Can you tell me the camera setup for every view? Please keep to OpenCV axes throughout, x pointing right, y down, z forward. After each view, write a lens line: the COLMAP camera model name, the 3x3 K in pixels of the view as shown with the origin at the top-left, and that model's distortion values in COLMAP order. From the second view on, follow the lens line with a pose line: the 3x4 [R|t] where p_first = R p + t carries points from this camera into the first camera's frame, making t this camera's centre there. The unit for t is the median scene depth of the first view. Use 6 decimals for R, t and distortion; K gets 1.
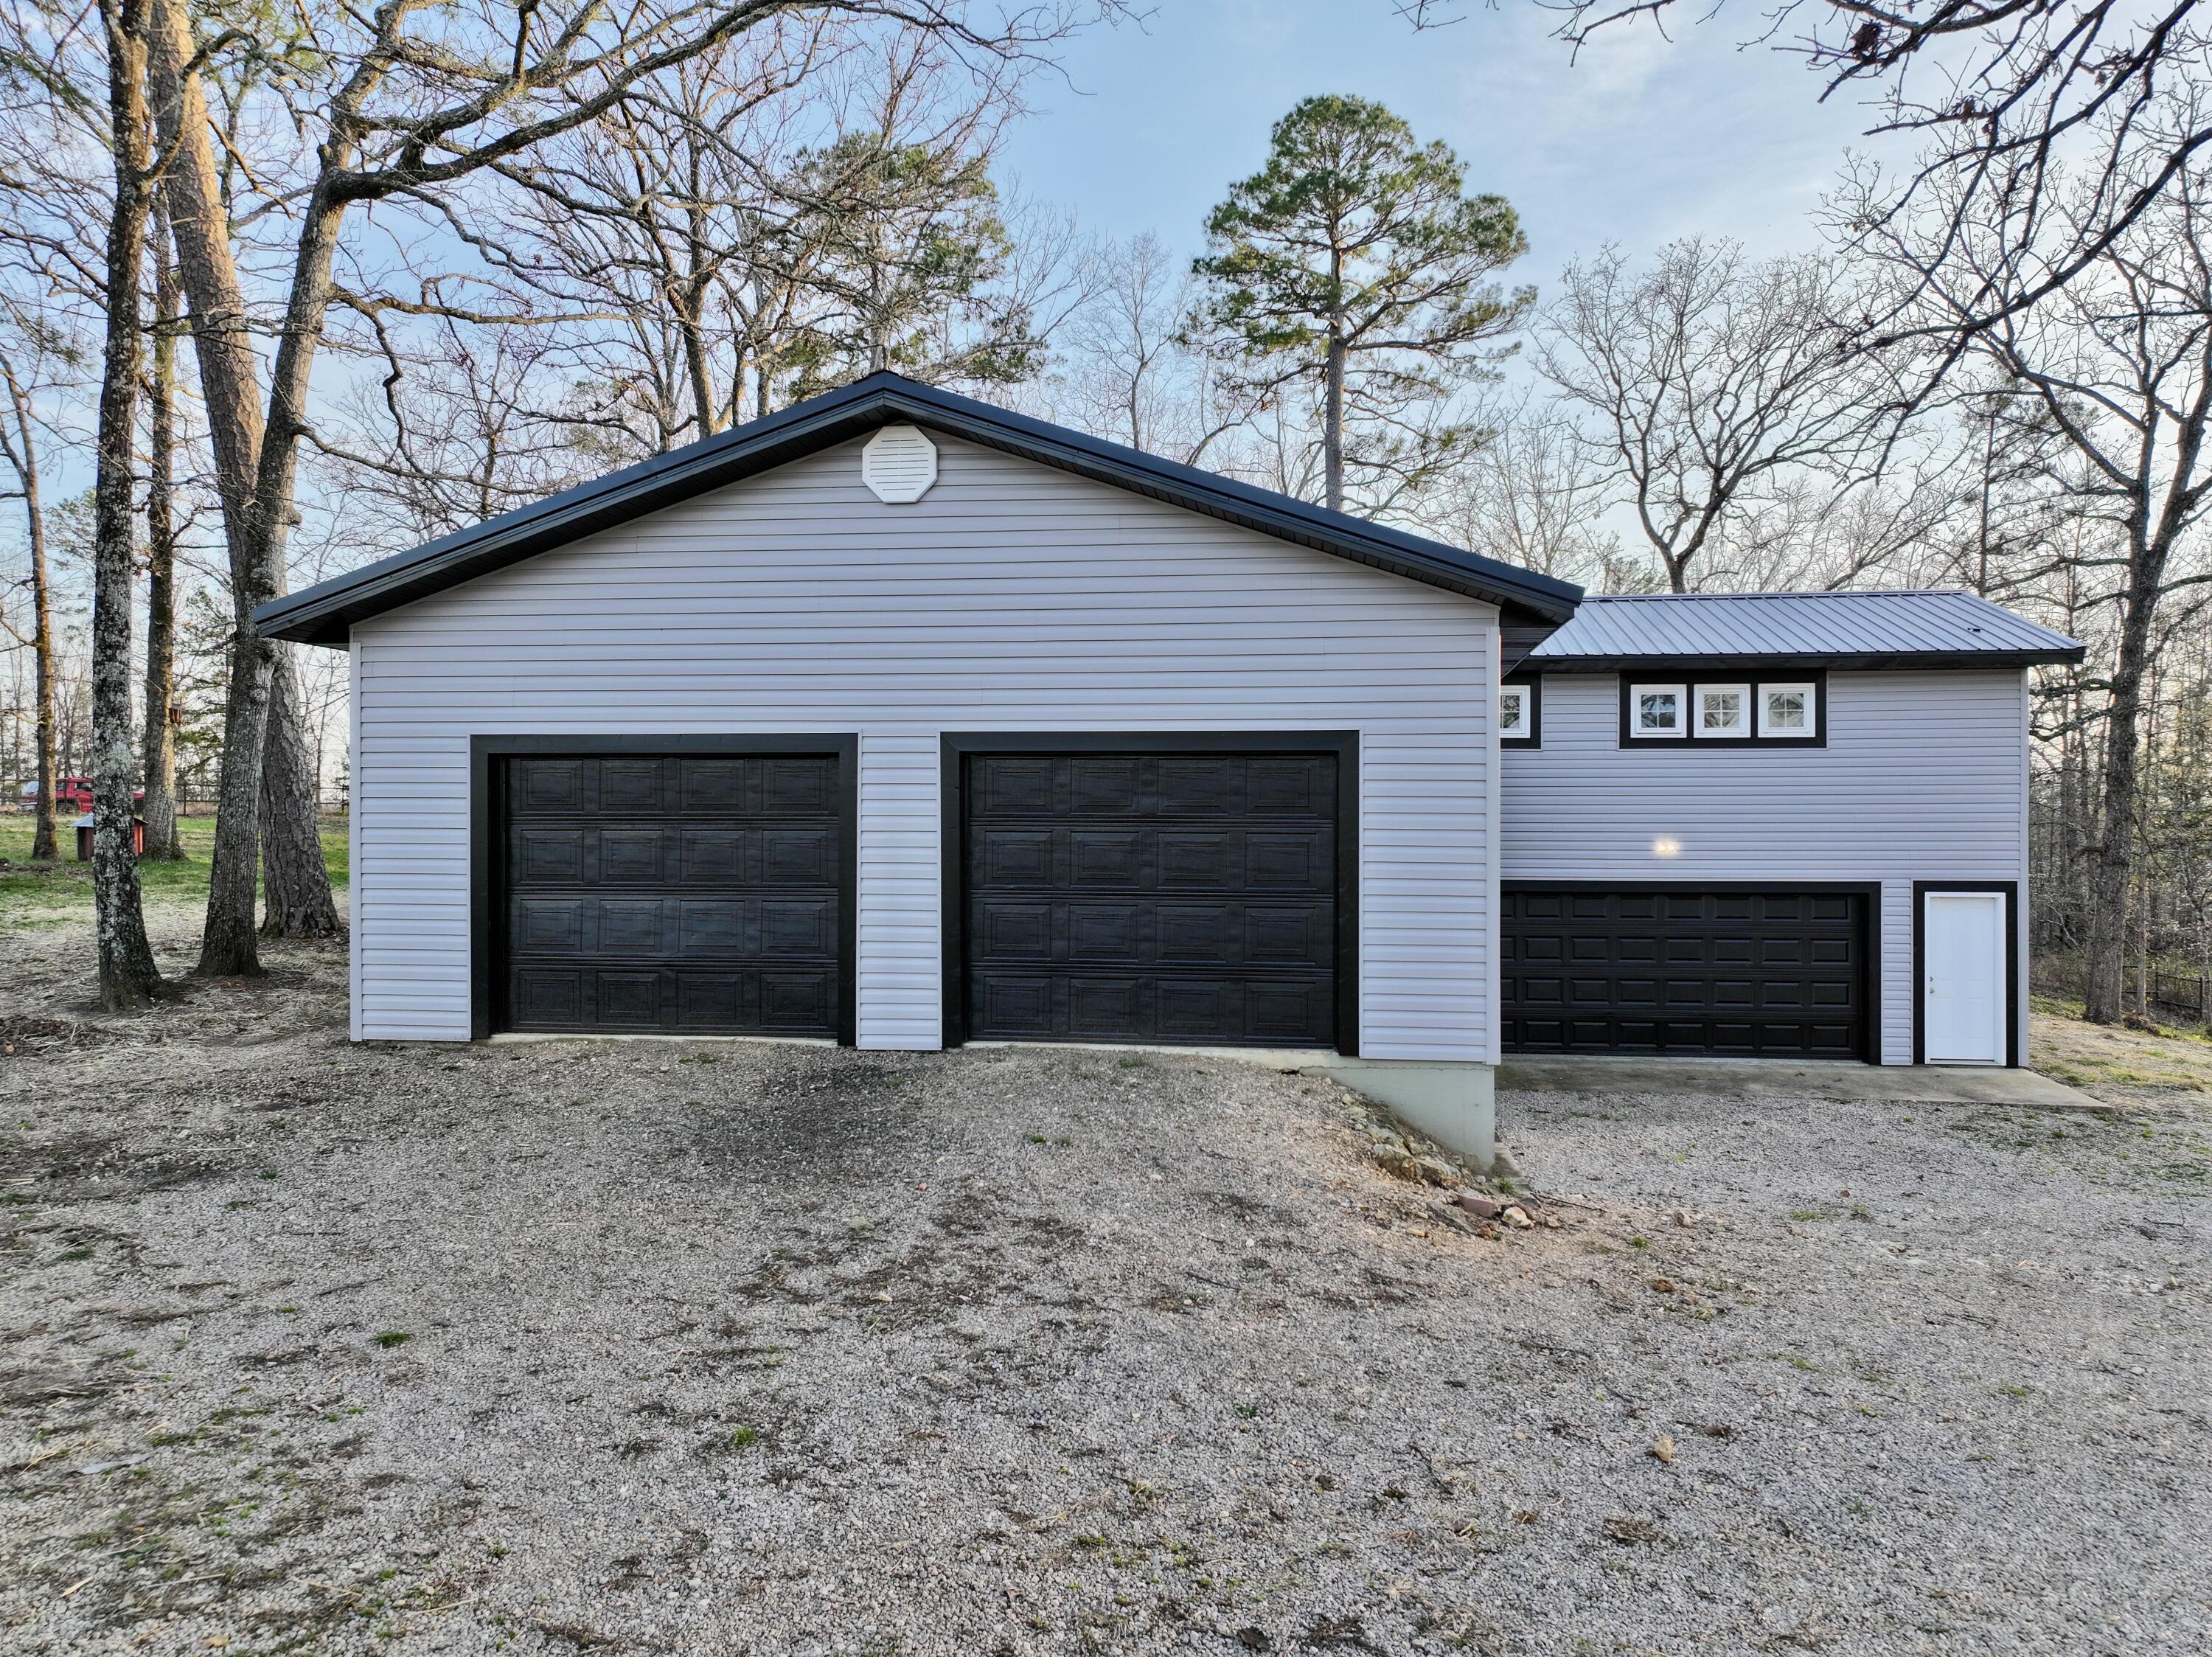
lens RADIAL K [[1564.4, 0, 1106.4], [0, 1564.4, 828.6], [0, 0, 1]] dist [0.011106, 0.001992]
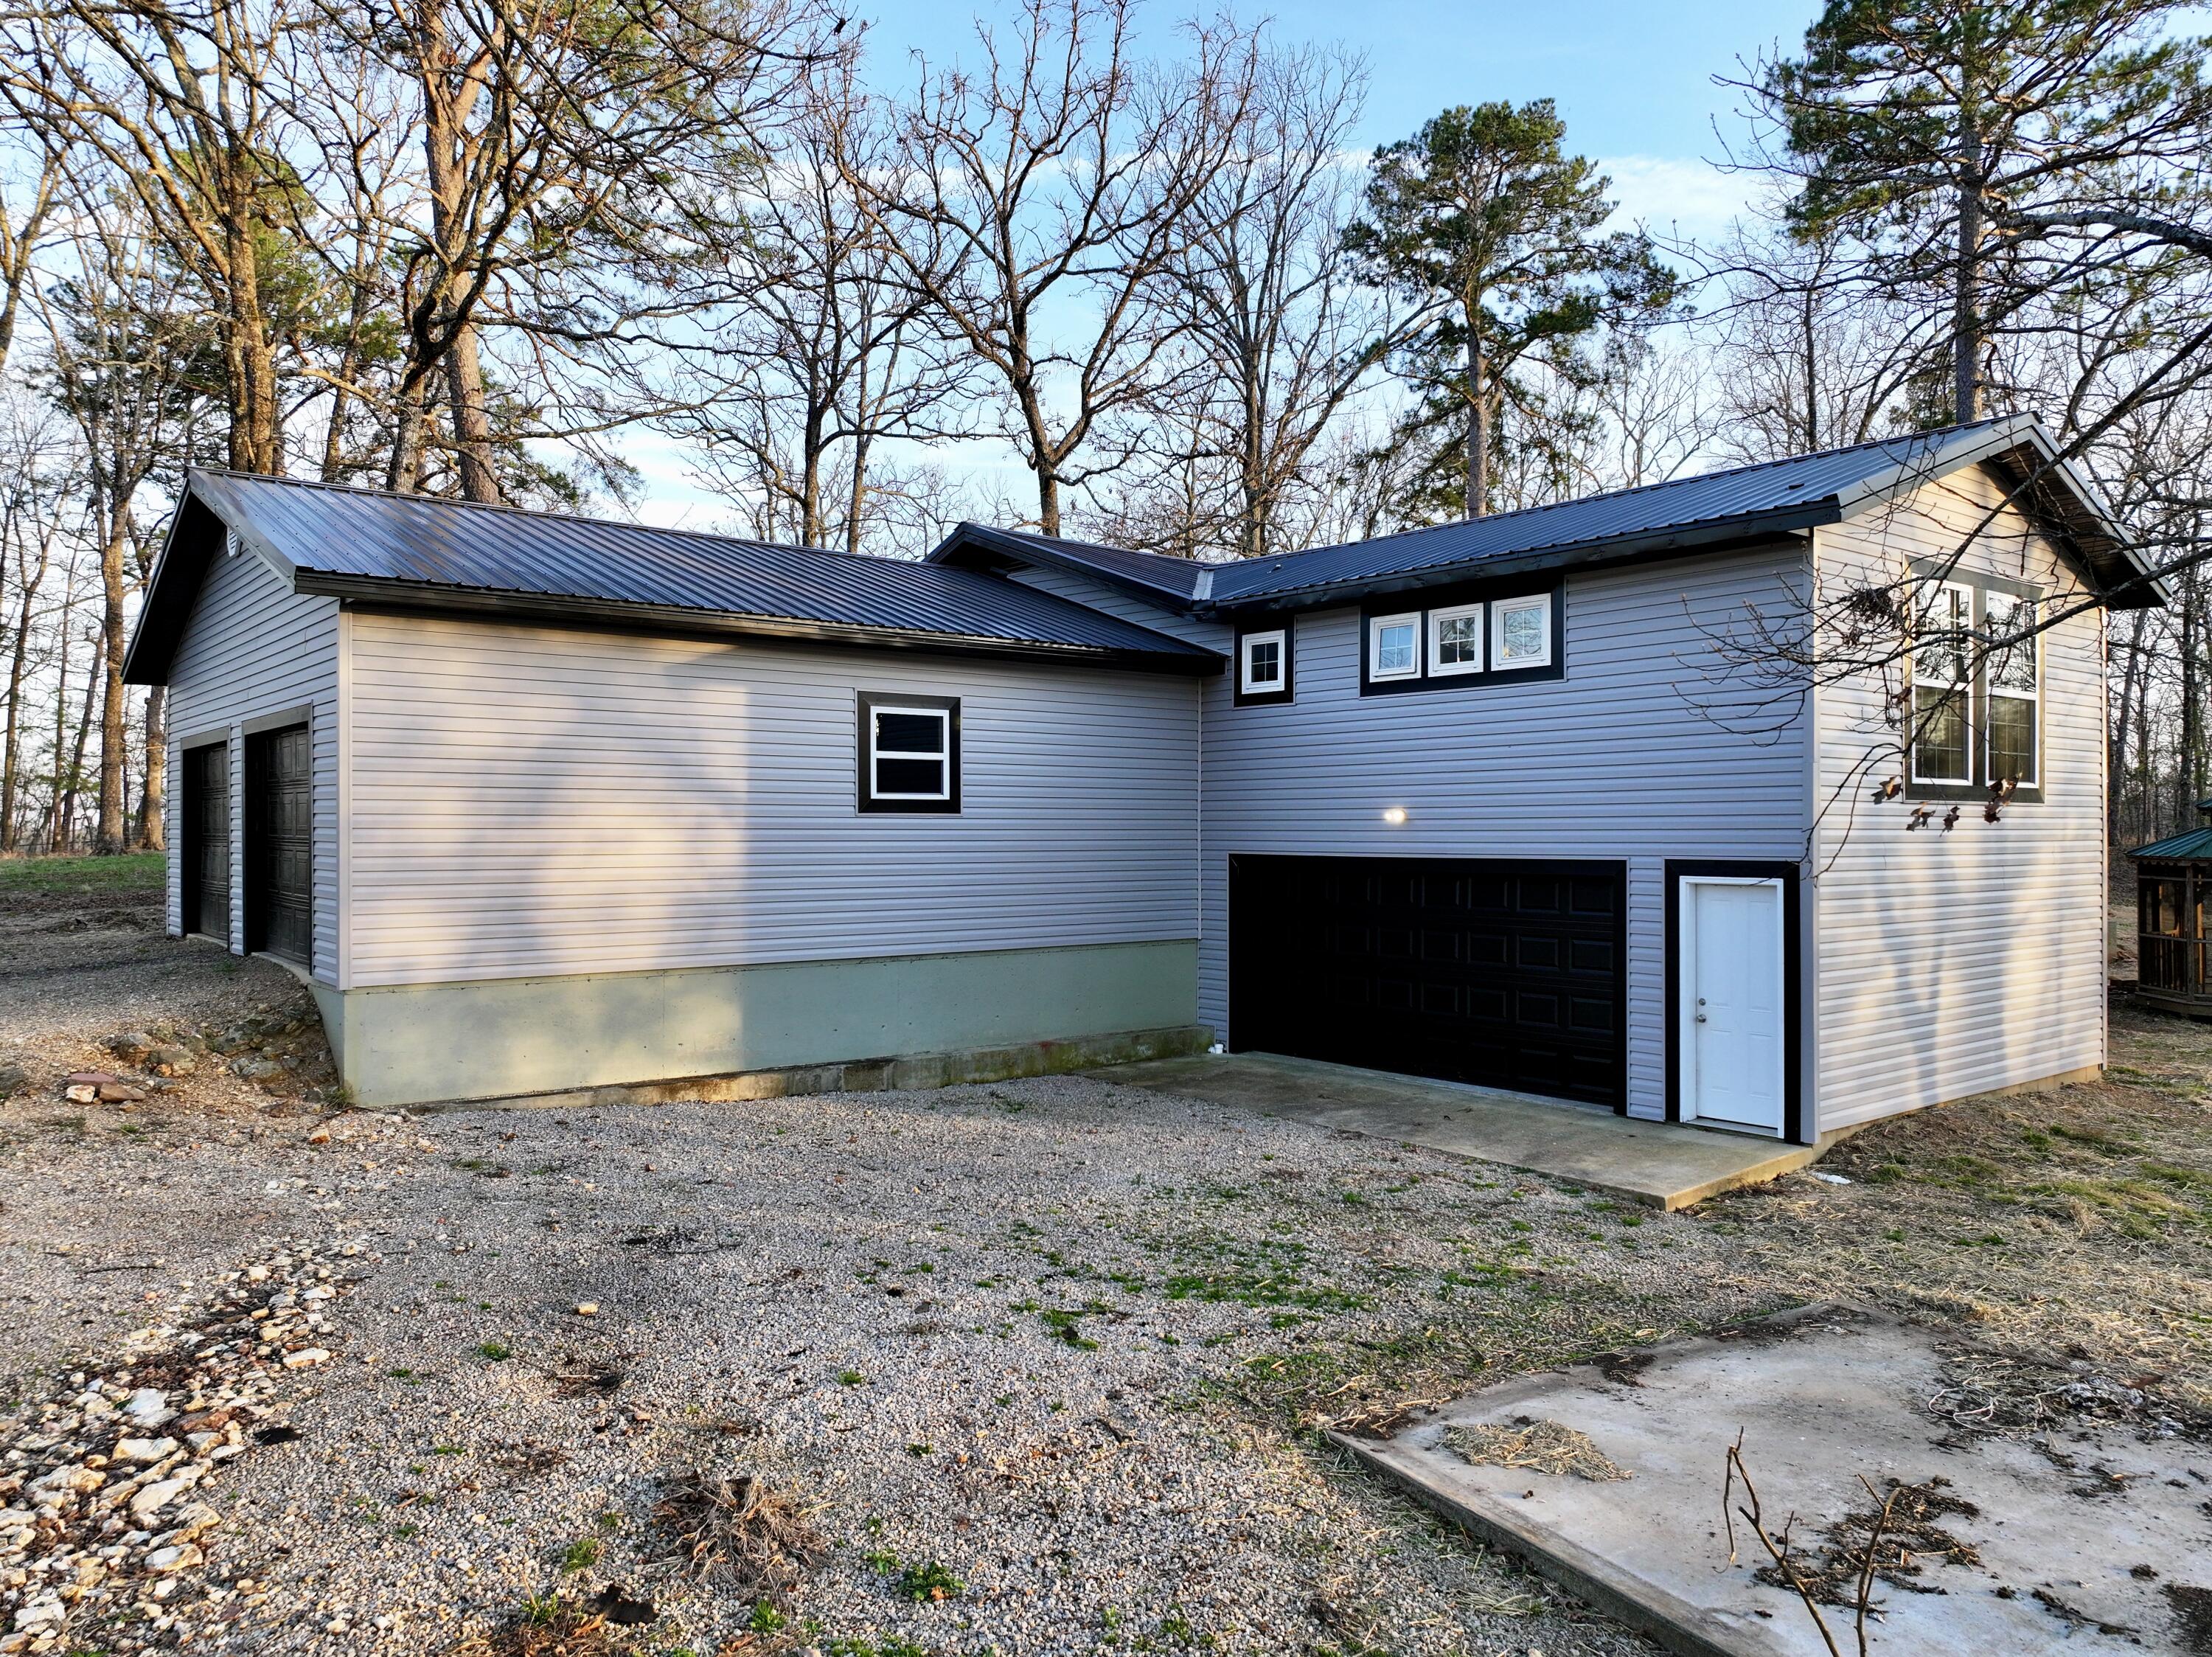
lens RADIAL K [[1564.4, 0, 1106.4], [0, 1564.4, 826.3], [0, 0, 1]] dist [0.011106, 0.001992]
pose [[0.715440, -0.000194, -0.698674, 0.821674], [-0.003413, 0.999987, -0.003772, 0.021716], [0.698665, 0.005083, 0.715430, 0.318188]]
